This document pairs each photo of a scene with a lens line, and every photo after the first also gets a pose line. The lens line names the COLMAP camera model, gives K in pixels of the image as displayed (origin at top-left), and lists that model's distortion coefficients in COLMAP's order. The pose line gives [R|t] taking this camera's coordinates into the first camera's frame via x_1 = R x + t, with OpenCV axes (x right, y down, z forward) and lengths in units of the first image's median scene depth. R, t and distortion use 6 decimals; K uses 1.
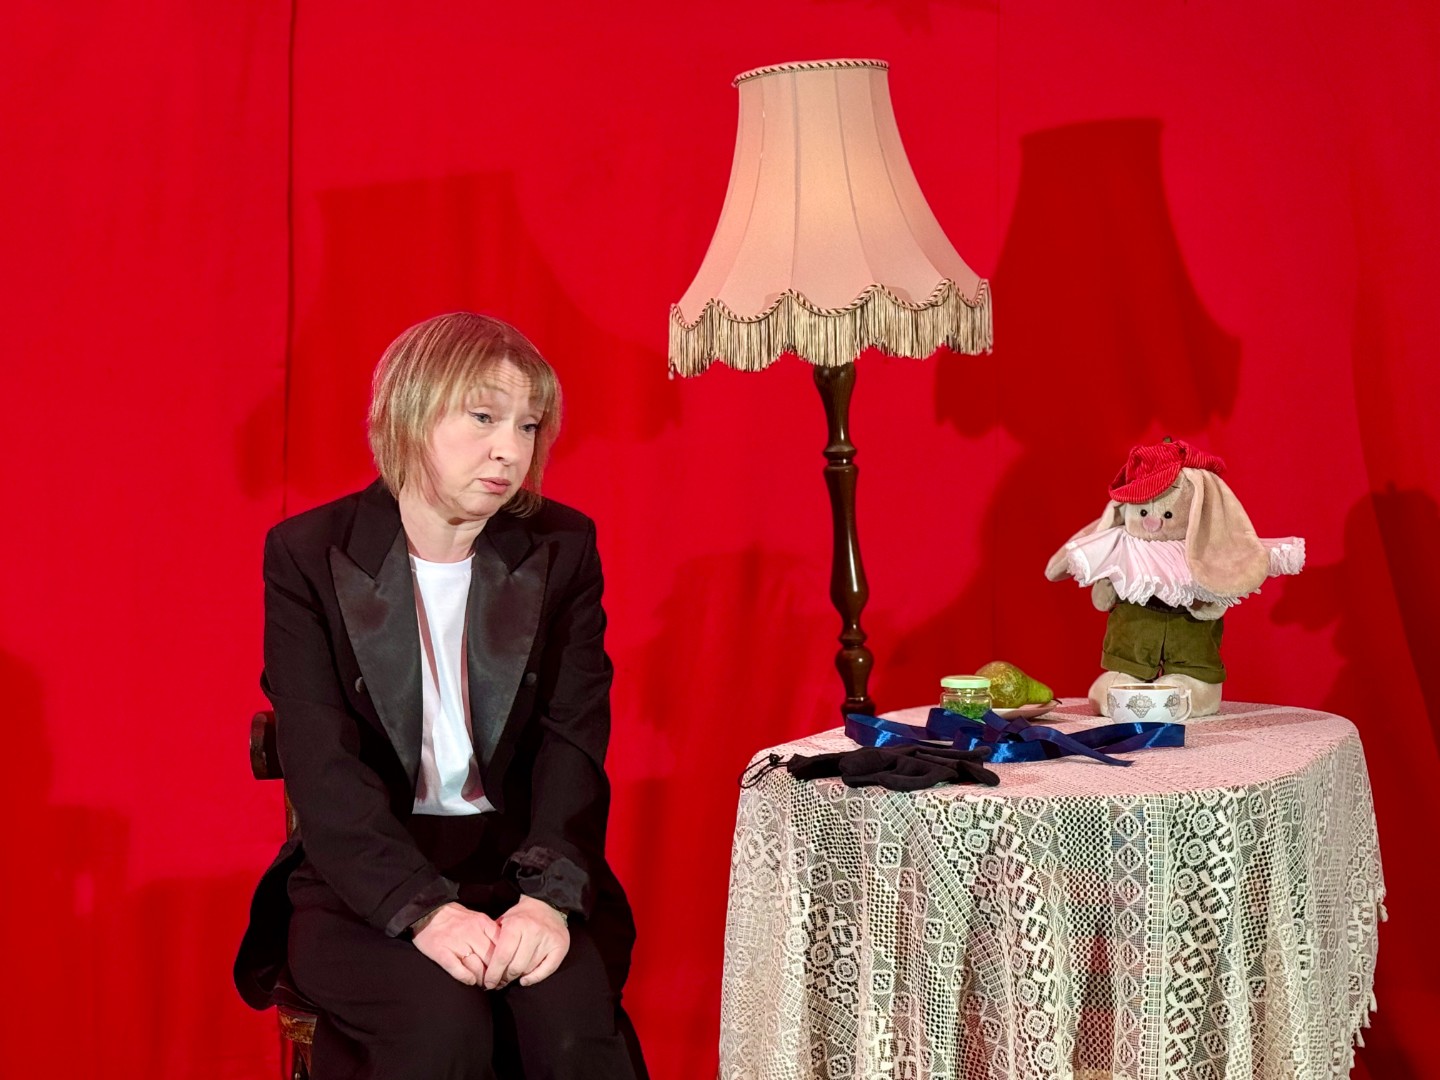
lens RADIAL K [[2399.8, 0, 733.9], [0, 2399.8, 546.4], [0, 0, 1]] dist [0.180415, 0.000000]
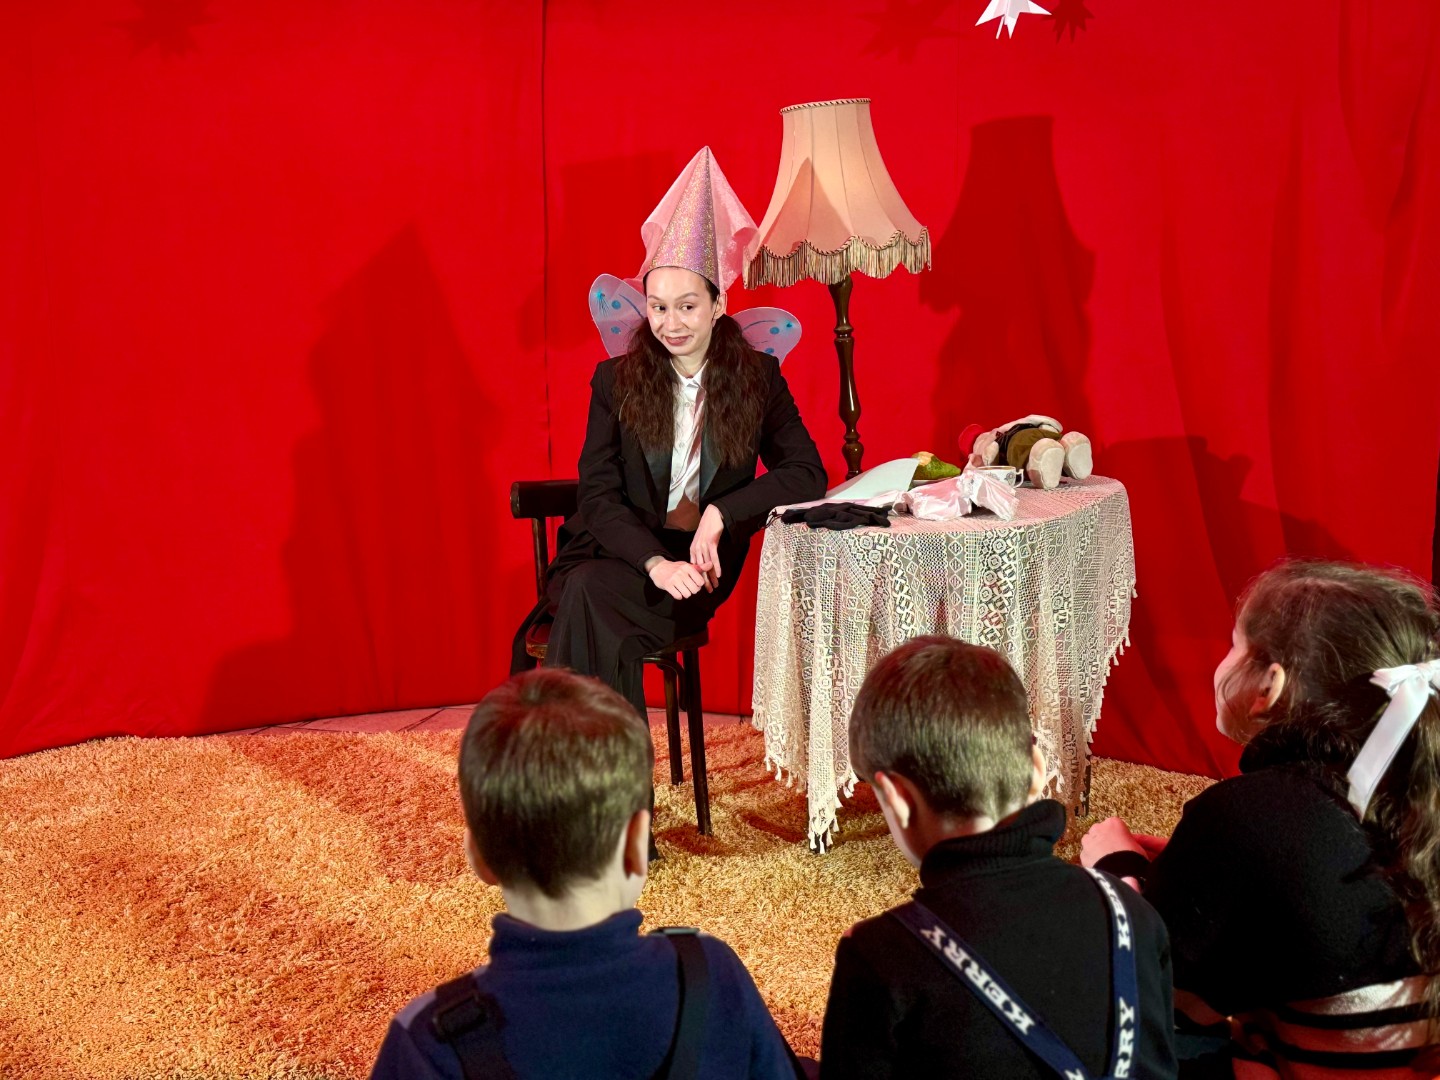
lens RADIAL K [[1635.9, 0, 713.1], [0, 1635.9, 549.3], [0, 0, 1]] dist [0.119315, 0.000000]
pose [[0.992462, 0.002339, -0.122527, 0.110525], [0.013299, 0.991857, 0.126657, -0.038509], [0.121825, -0.127331, 0.984350, -0.224145]]
